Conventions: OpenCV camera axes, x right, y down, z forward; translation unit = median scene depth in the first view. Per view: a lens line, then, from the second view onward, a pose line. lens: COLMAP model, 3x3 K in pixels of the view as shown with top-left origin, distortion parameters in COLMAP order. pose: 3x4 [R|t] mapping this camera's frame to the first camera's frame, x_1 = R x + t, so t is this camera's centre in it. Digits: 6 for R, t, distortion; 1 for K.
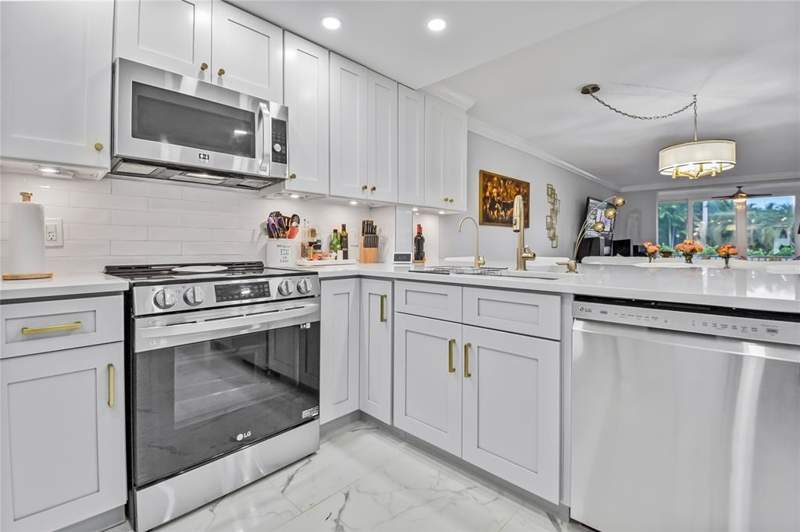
lens RADIAL K [[366.1, 0, 404.4], [0, 366.1, 245.2], [0, 0, 1]] dist [0.000384, -0.000120]
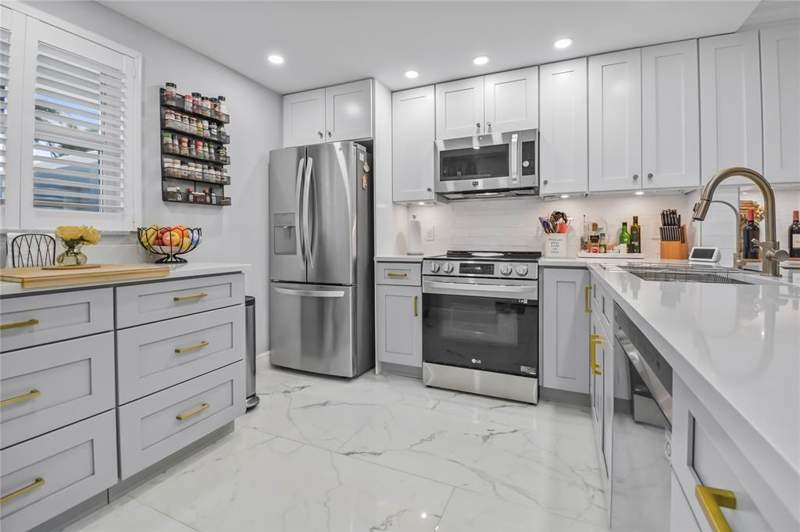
lens RADIAL K [[366.1, 0, 404.4], [0, 366.1, 245.2], [0, 0, 1]] dist [0.000384, -0.000120]
pose [[0.326856, 0.009986, -0.945021, 0.766227], [0.004139, 0.999919, 0.011998, 0.005111], [0.945065, -0.007833, 0.326788, 0.170631]]
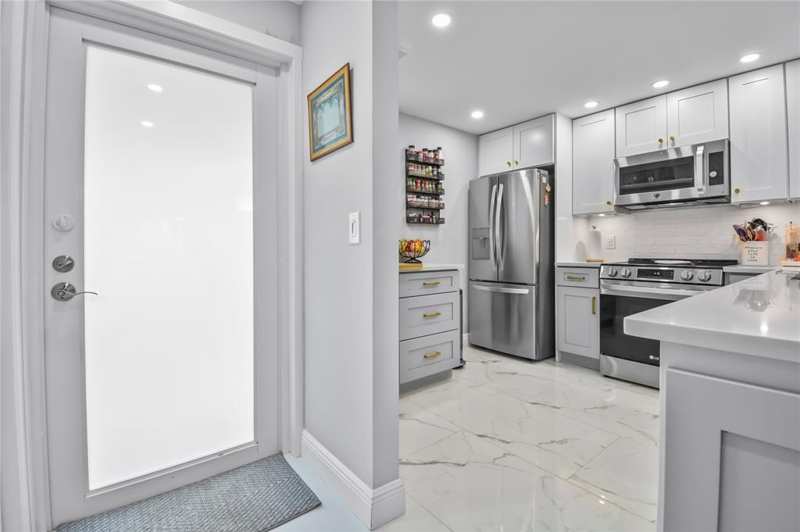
lens RADIAL K [[367.5, 0, 403.1], [0, 367.5, 253.0], [0, 0, 1]] dist [0.021405, -0.026203]
pose [[-0.139927, 0.006182, -0.990142, 1.186036], [0.003009, 0.999979, 0.005818, 0.011727], [0.990157, -0.002165, -0.139943, 0.063566]]
